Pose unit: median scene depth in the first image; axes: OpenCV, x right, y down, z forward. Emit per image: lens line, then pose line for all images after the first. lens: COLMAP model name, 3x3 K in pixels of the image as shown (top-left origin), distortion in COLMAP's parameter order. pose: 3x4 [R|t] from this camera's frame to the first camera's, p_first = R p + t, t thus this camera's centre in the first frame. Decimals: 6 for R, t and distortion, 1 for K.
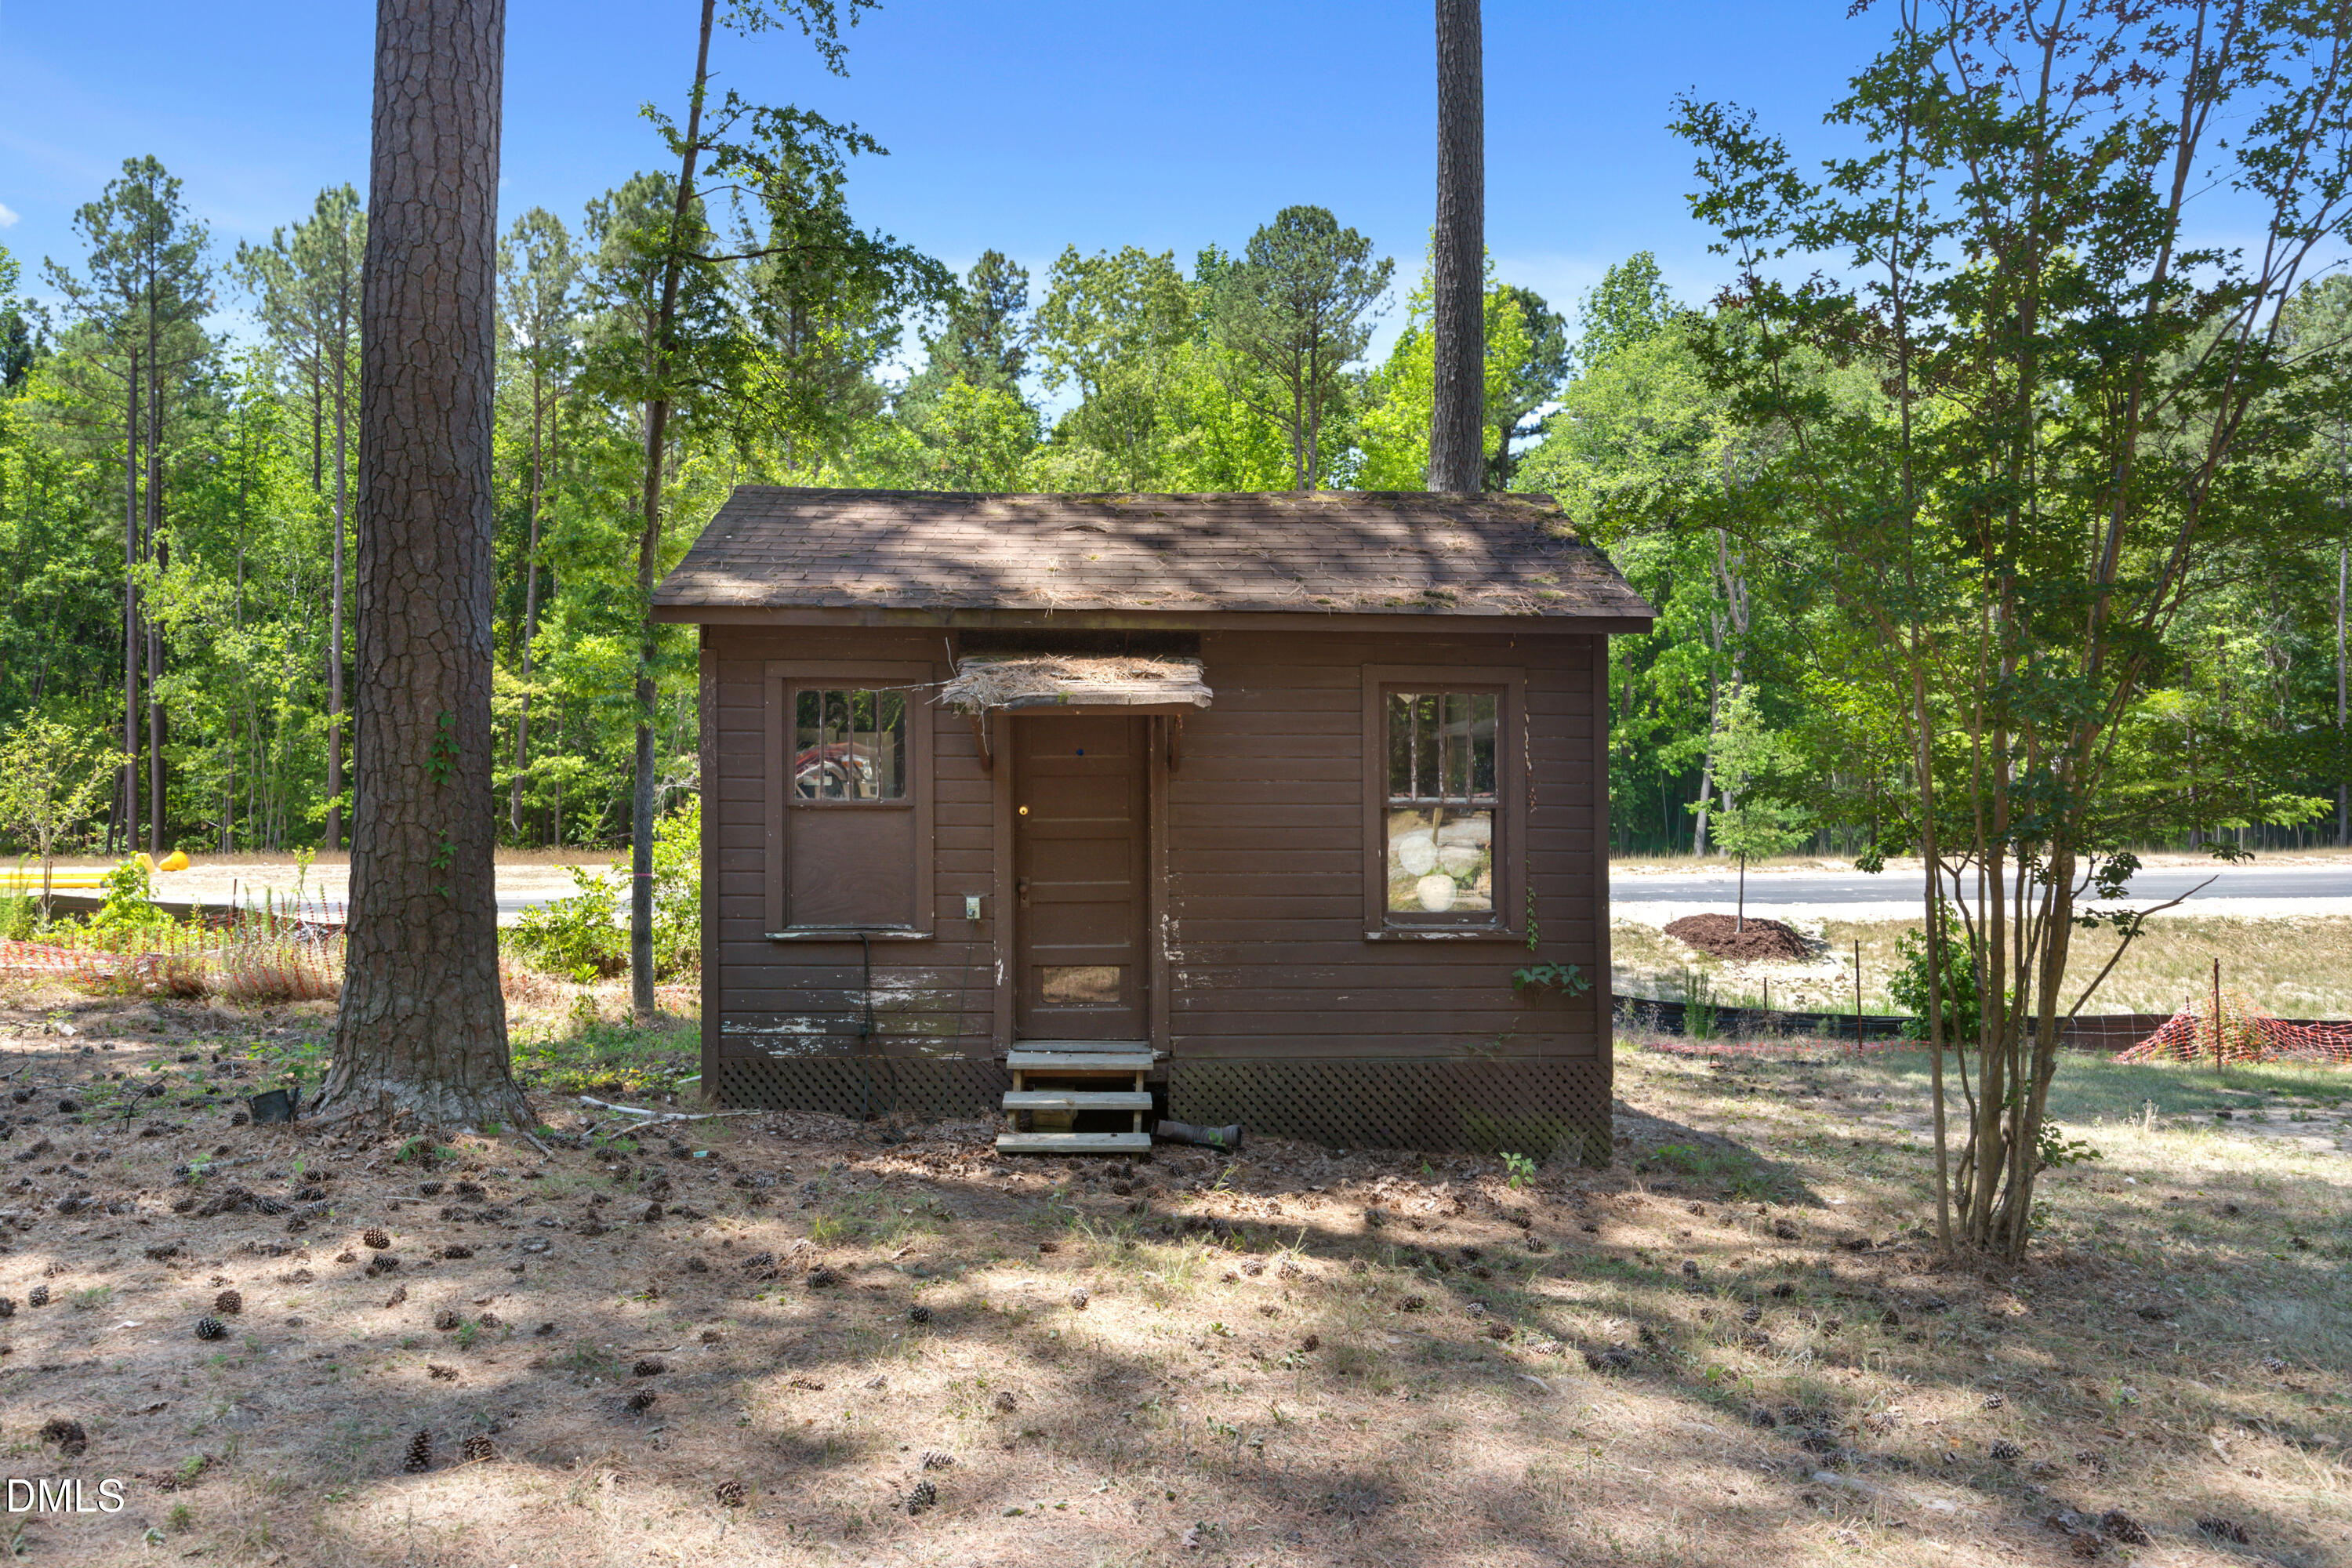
lens RADIAL K [[1630.8, 0, 1177.1], [0, 1630.8, 779.1], [0, 0, 1]] dist [-0.003511, -0.000282]
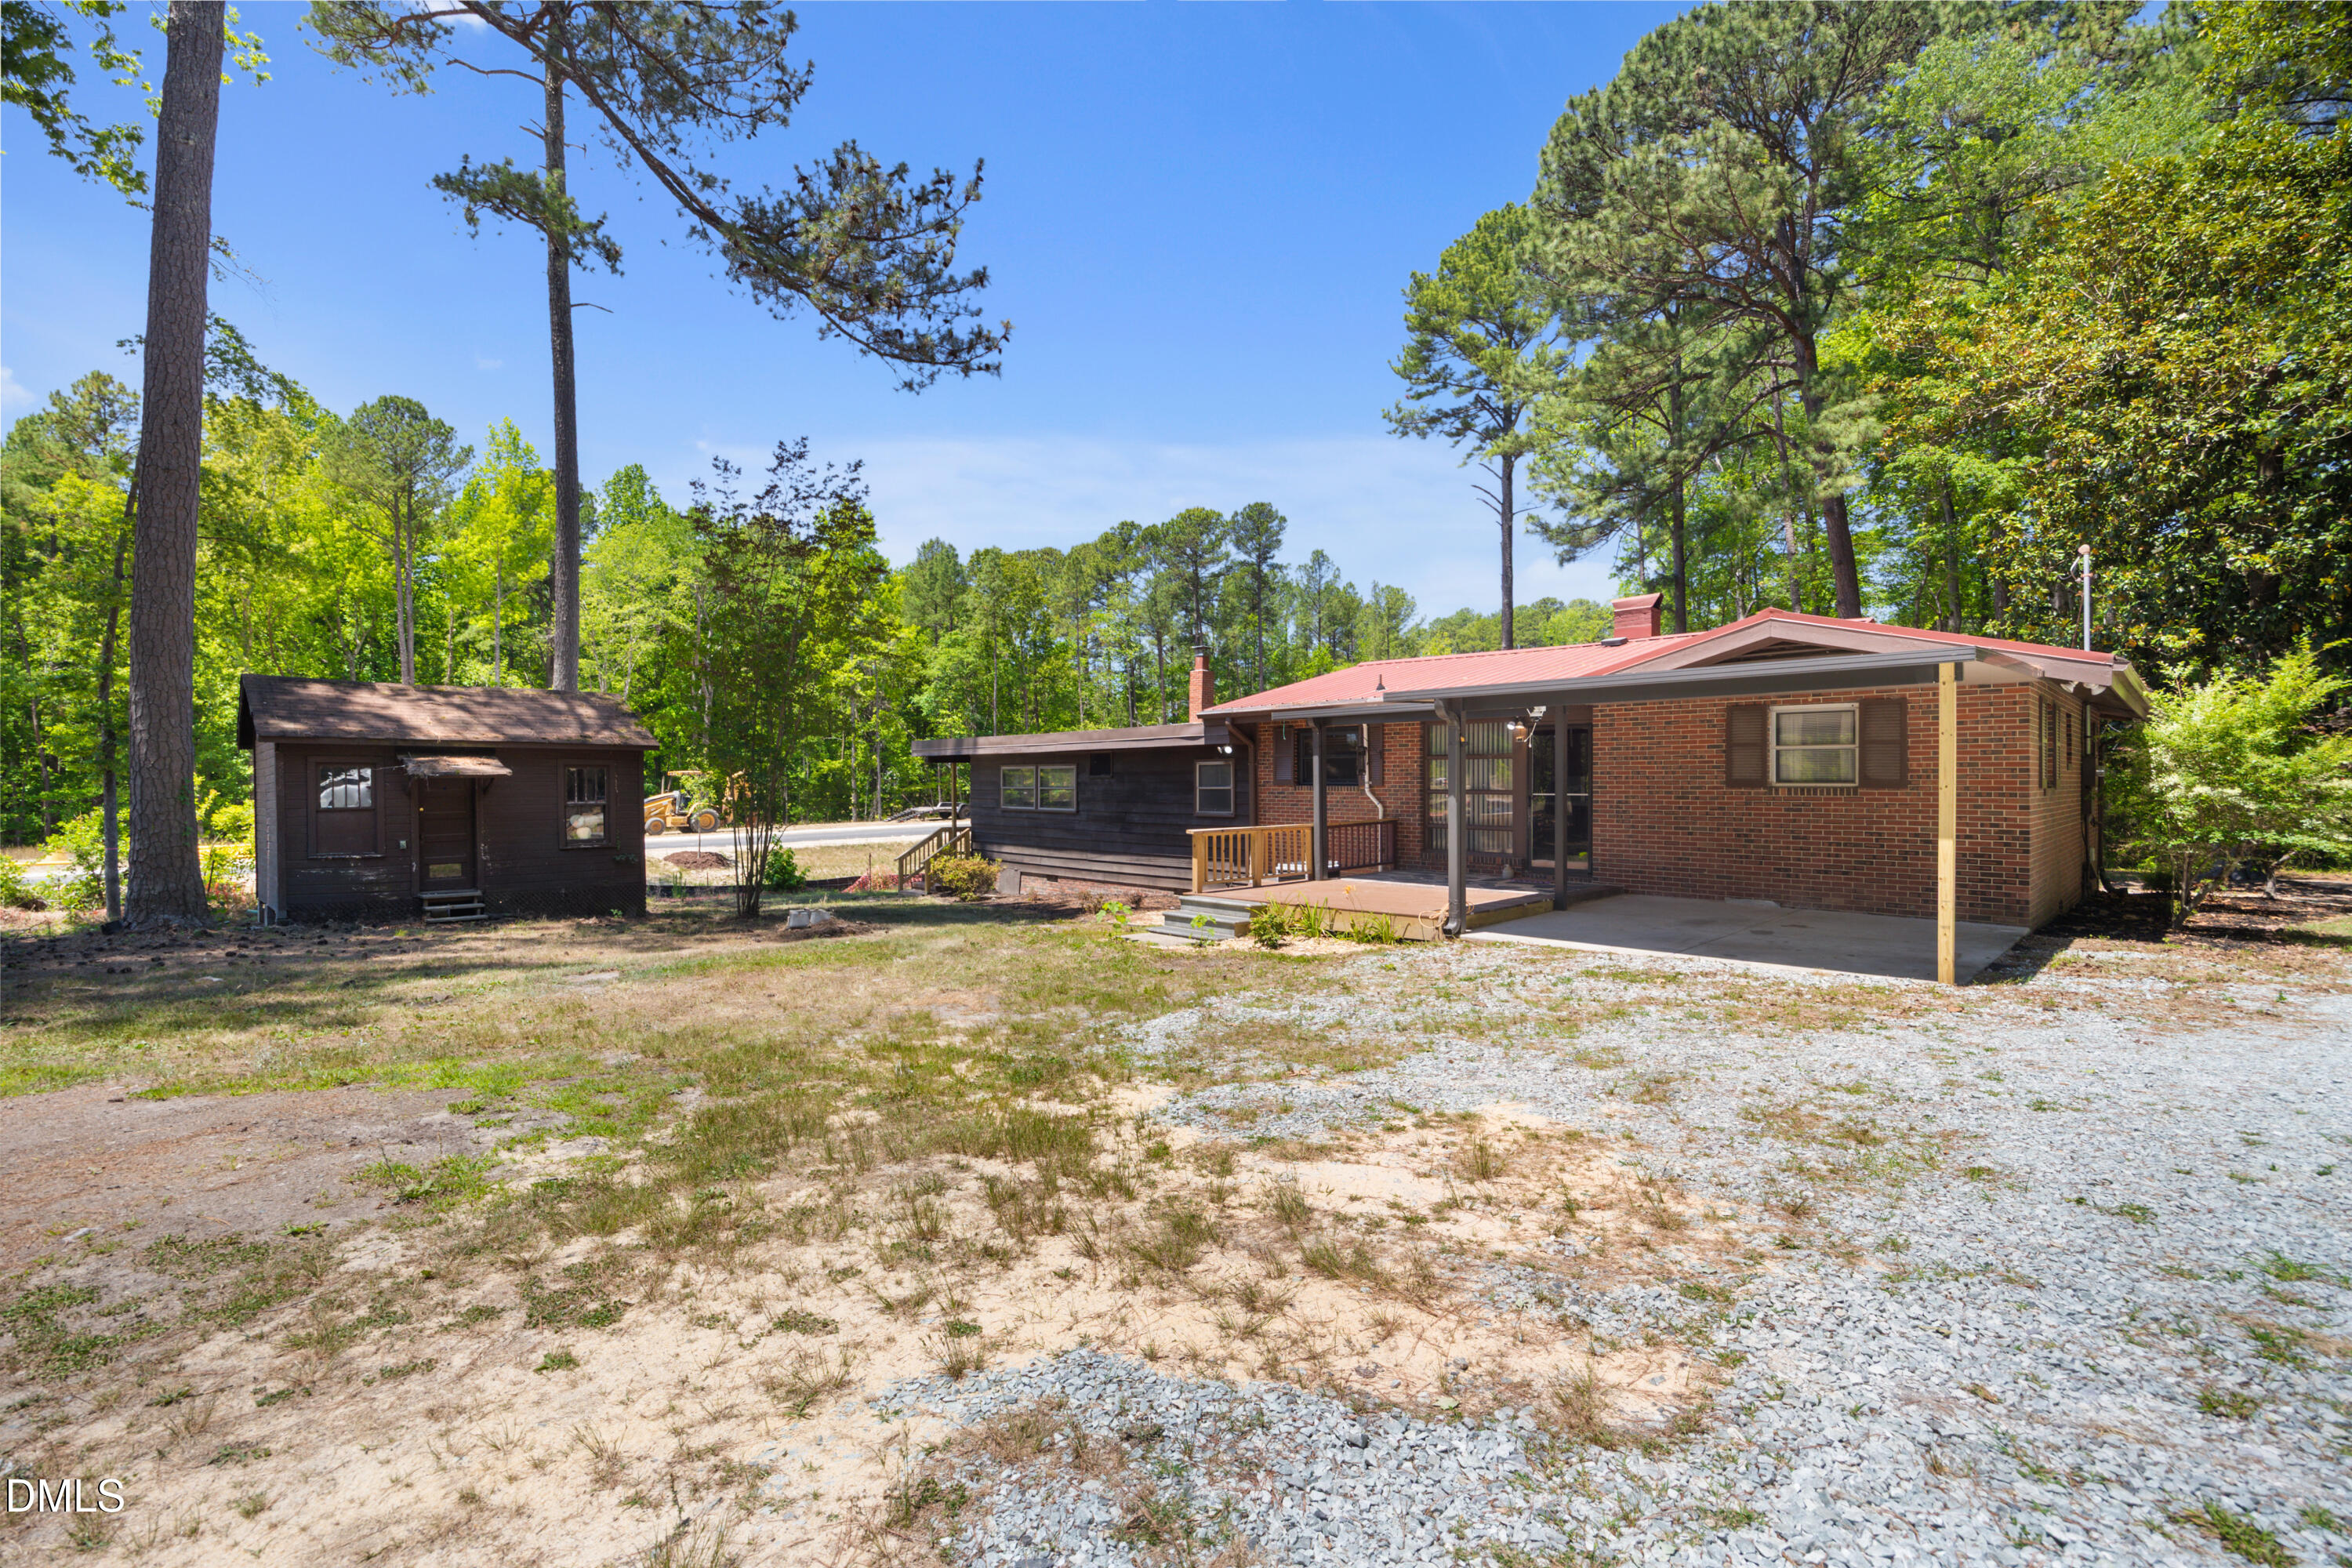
lens RADIAL K [[1009.2, 0, 1180.6], [0, 1009.2, 786.0], [0, 0, 1]] dist [-0.020593, -0.000110]
pose [[0.718920, 0.000375, 0.695093, -0.292016], [0.000180, 1.000000, -0.000726, -0.014703], [-0.695093, 0.000647, 0.718920, -0.950658]]
